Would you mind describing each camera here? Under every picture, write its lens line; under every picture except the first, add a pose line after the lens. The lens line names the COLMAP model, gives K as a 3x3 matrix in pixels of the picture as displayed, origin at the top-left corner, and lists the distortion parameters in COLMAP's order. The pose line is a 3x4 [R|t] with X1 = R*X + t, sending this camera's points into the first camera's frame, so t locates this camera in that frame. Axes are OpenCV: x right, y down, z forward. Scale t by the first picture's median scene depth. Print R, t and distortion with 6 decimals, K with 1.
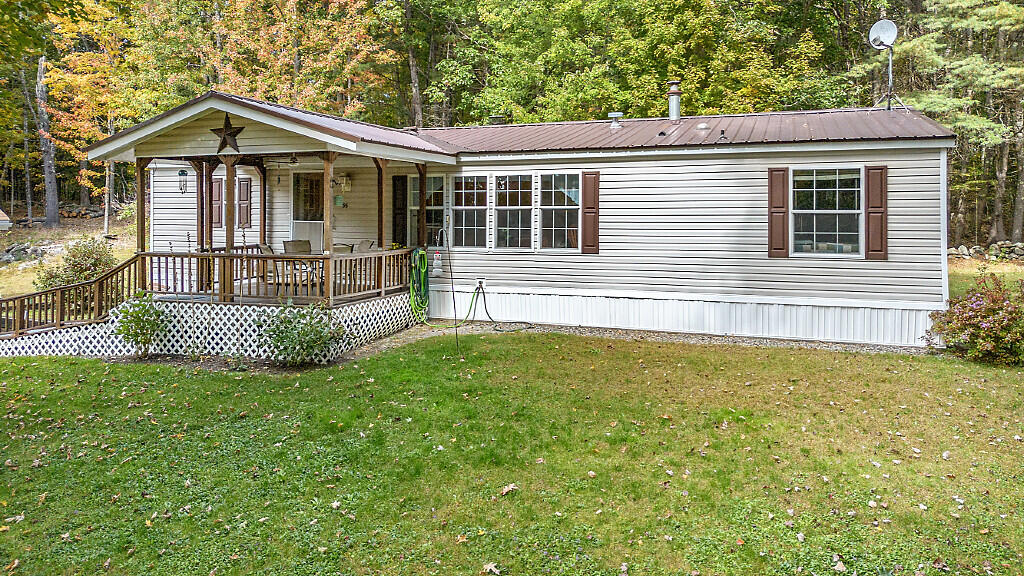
lens RADIAL K [[727.0, 0, 511.5], [0, 727.0, 240.4], [0, 0, 1]] dist [0.043460, -0.003848]
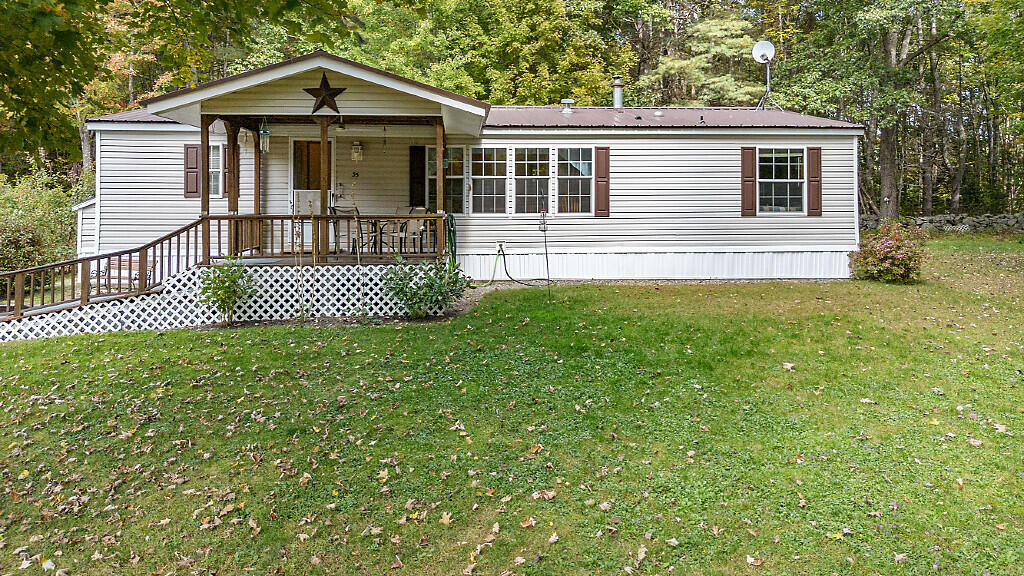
lens RADIAL K [[727.0, 0, 511.5], [0, 727.0, 240.4], [0, 0, 1]] dist [0.043460, -0.003848]
pose [[0.913800, -0.019064, 0.405717, -0.499111], [0.017932, 0.999817, 0.006592, 0.045902], [-0.405769, 0.001252, 0.913975, -0.011591]]
